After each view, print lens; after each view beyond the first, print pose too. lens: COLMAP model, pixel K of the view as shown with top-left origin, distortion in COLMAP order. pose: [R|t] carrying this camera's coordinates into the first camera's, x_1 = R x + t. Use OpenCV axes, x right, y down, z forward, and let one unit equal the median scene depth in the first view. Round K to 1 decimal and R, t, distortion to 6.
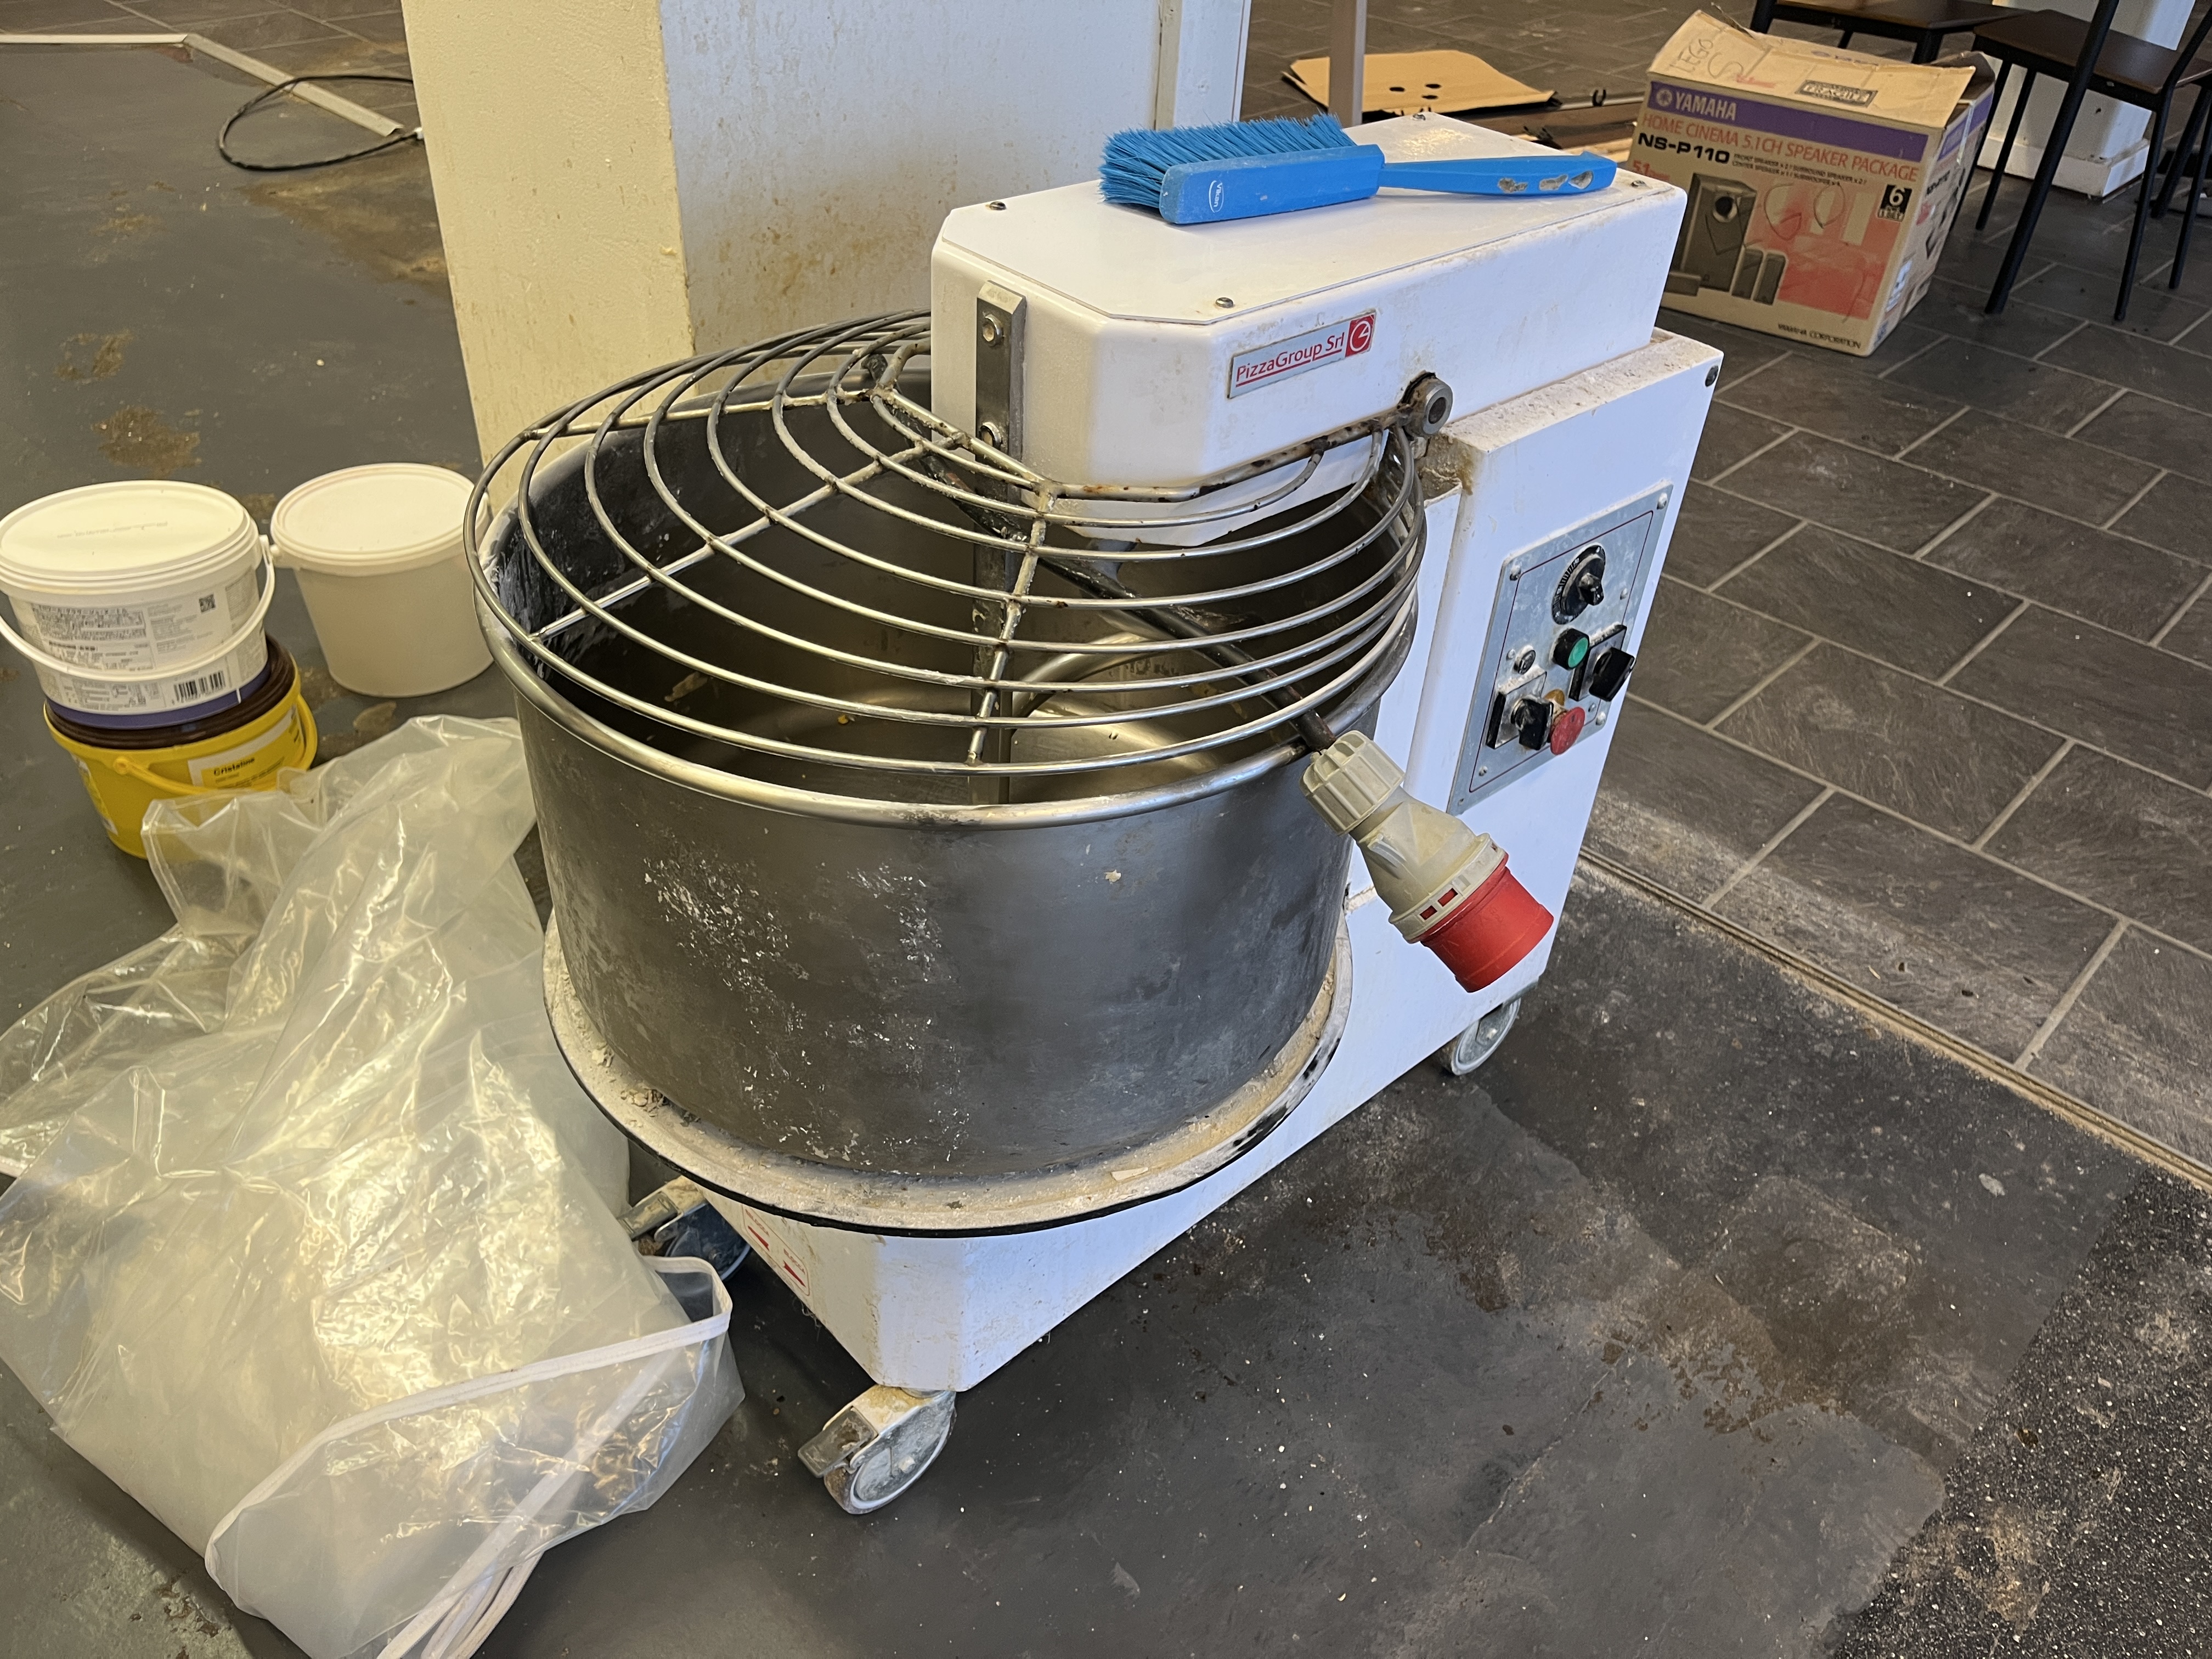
lens RADIAL K [[1660.5, 0, 1106.7], [0, 1660.5, 836.1], [0, 0, 1]] dist [0.045877, -0.056489]
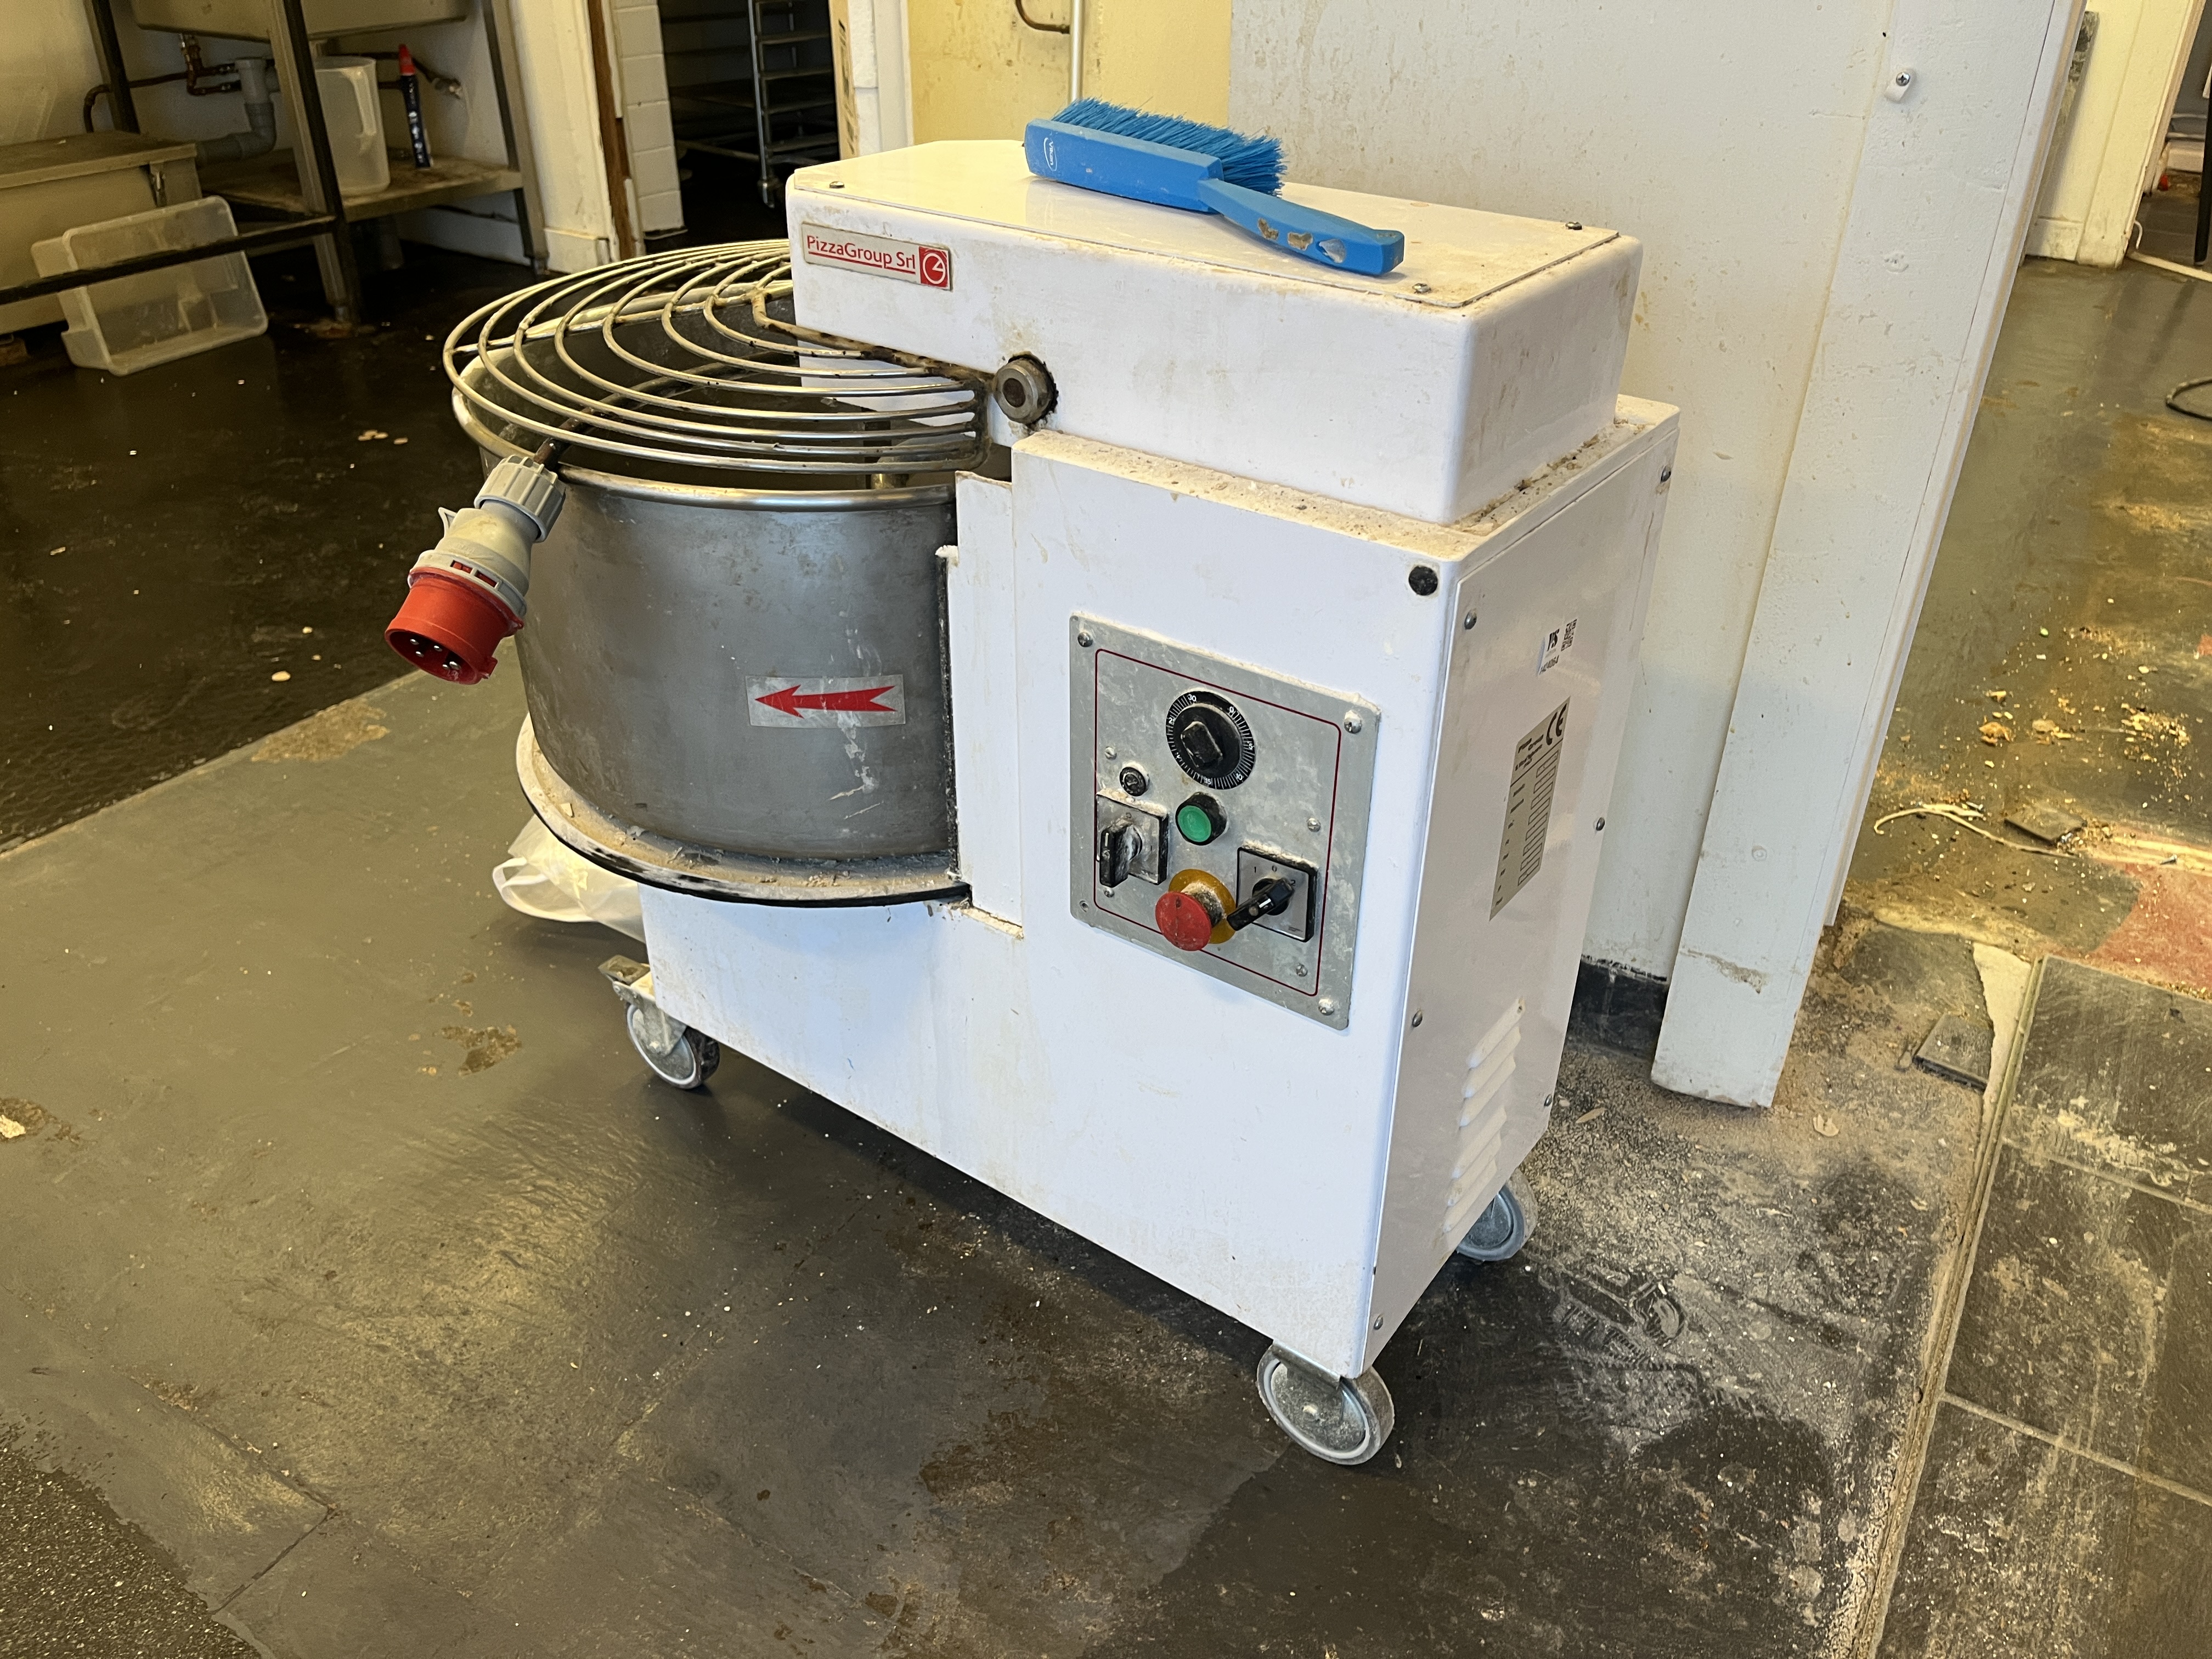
lens RADIAL K [[1660.5, 0, 1124.0], [0, 1660.5, 825.8], [0, 0, 1]] dist [0.045877, -0.056489]
pose [[0.212211, 0.460159, -0.862102, 0.991489], [-0.597220, 0.759347, 0.258303, -0.303103], [0.773495, 0.460050, 0.435958, 0.645845]]
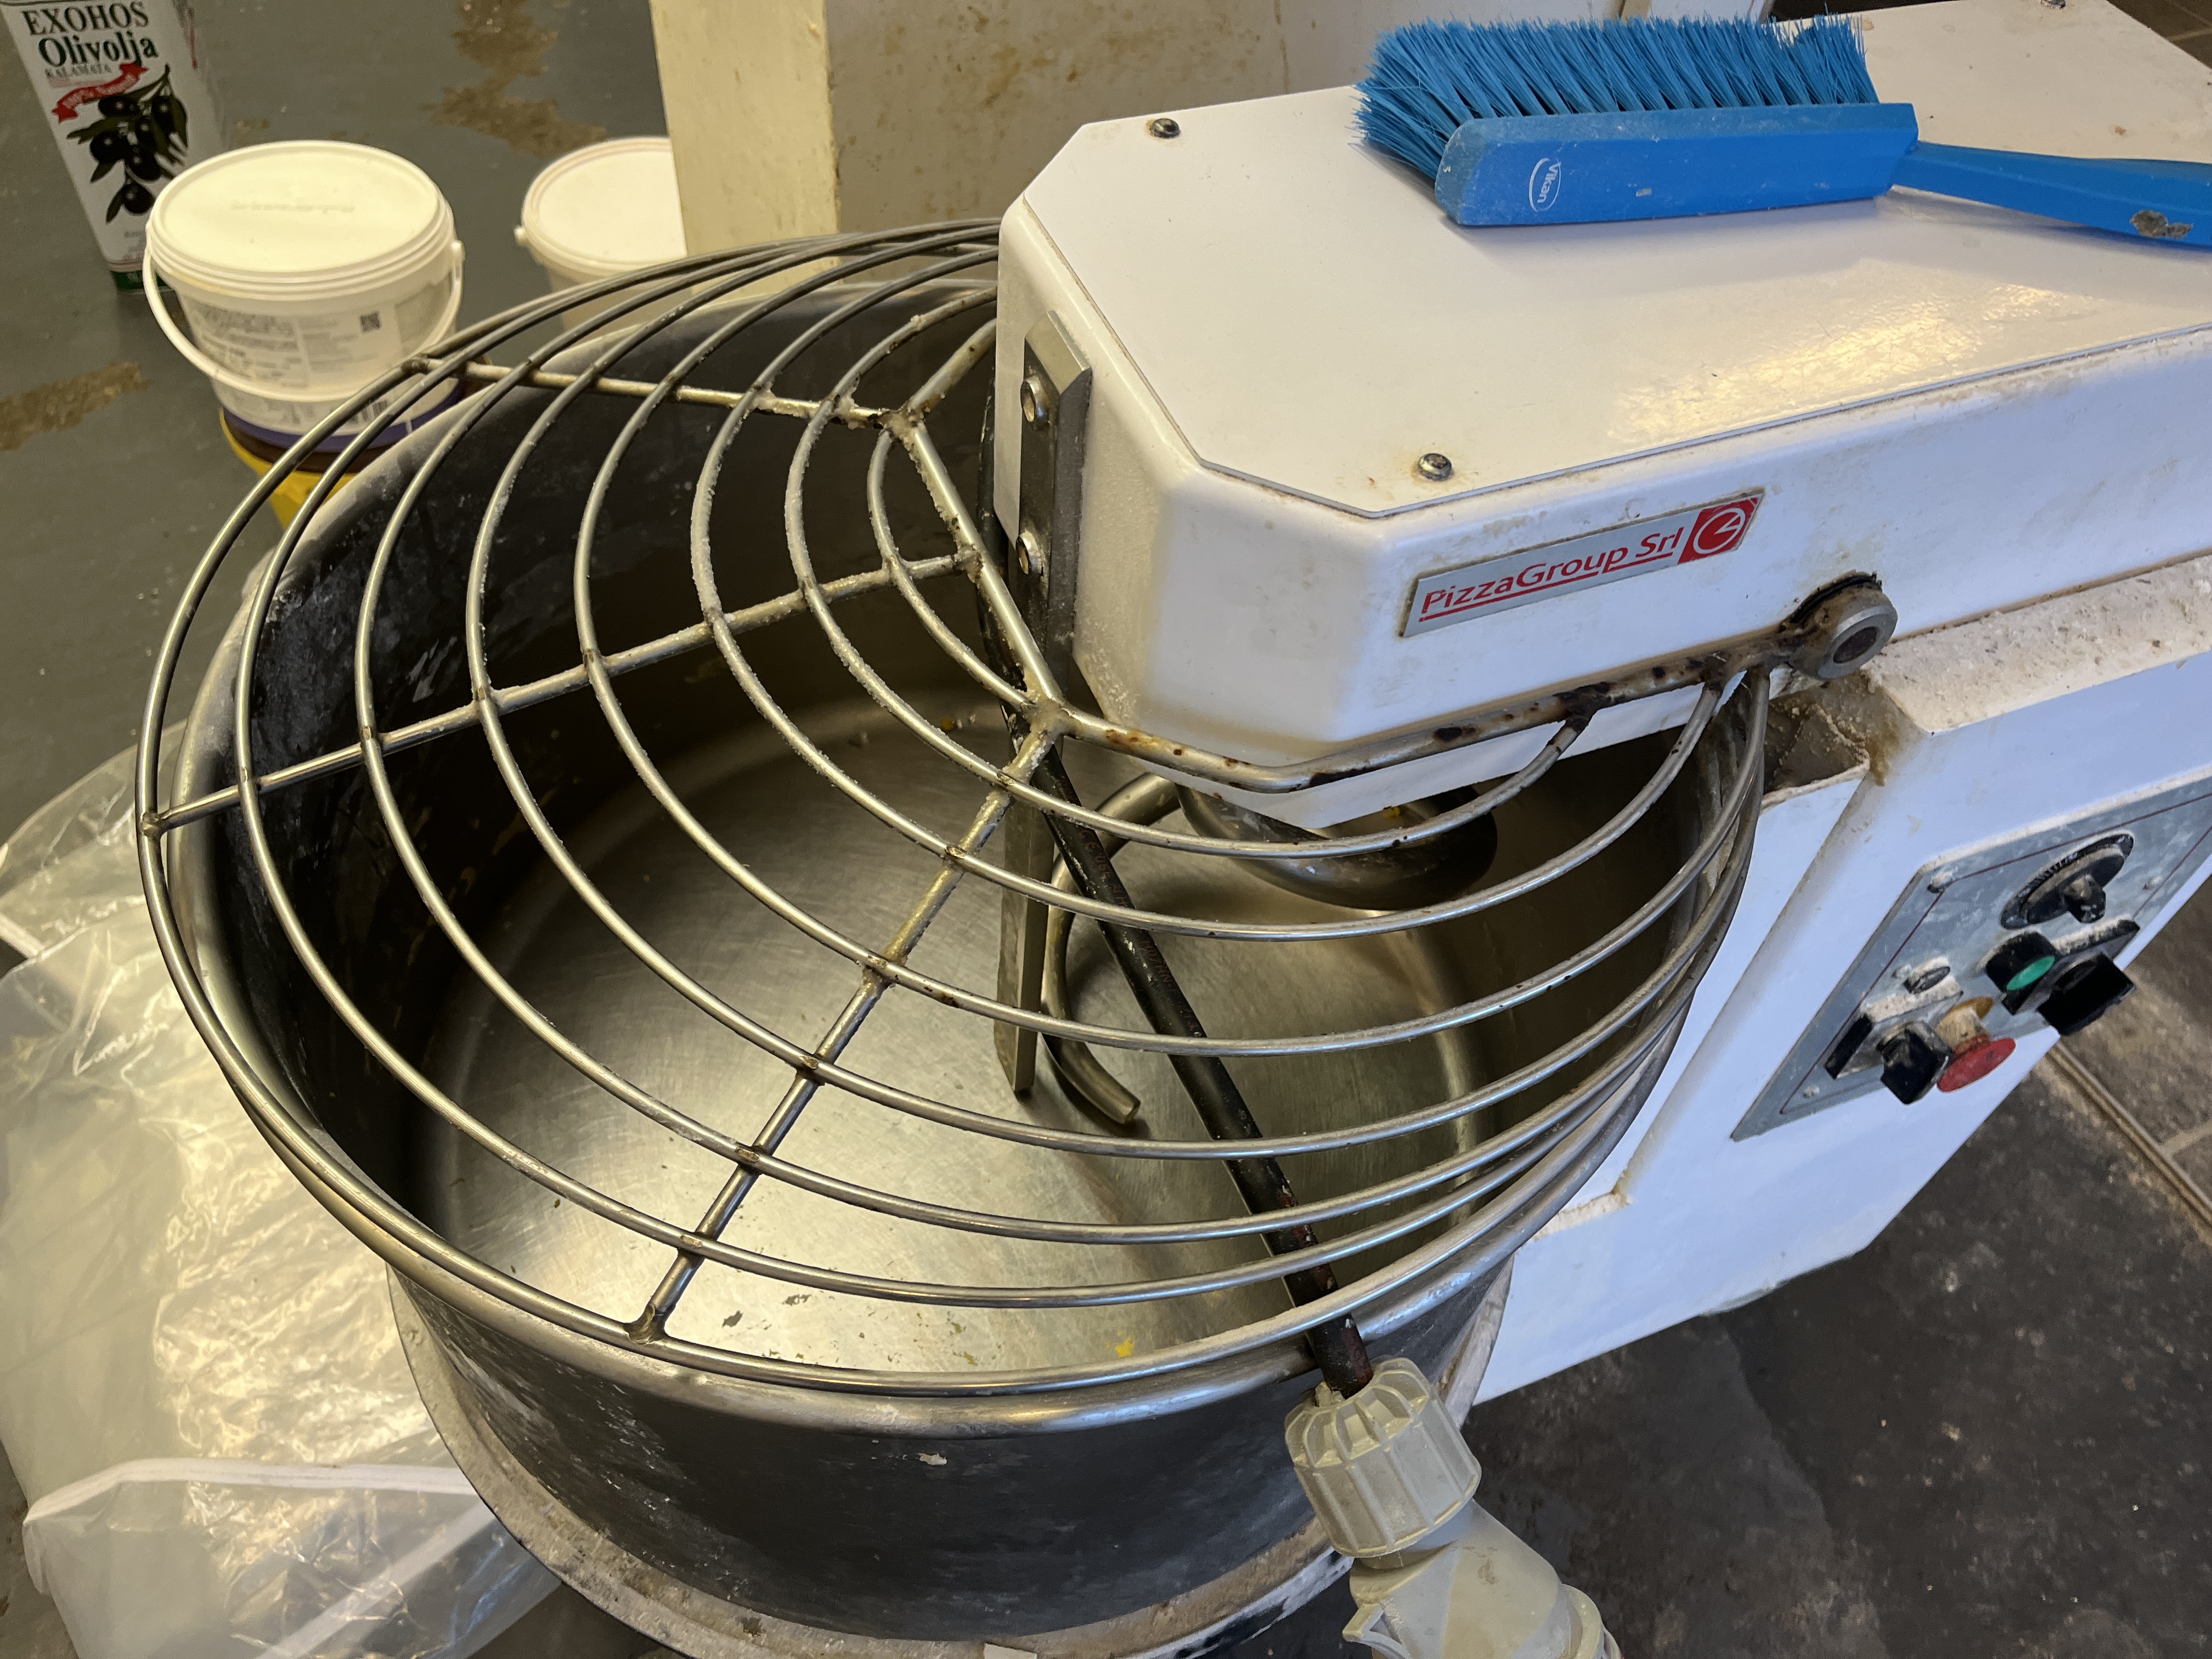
lens RADIAL K [[1660.5, 0, 1104.5], [0, 1660.5, 827.1], [0, 0, 1]] dist [0.045877, -0.056489]
pose [[0.935643, 0.271798, -0.225163, 0.092431], [-0.218378, 0.946981, 0.235666, -0.236866], [0.277278, -0.171329, 0.945391, 0.347228]]
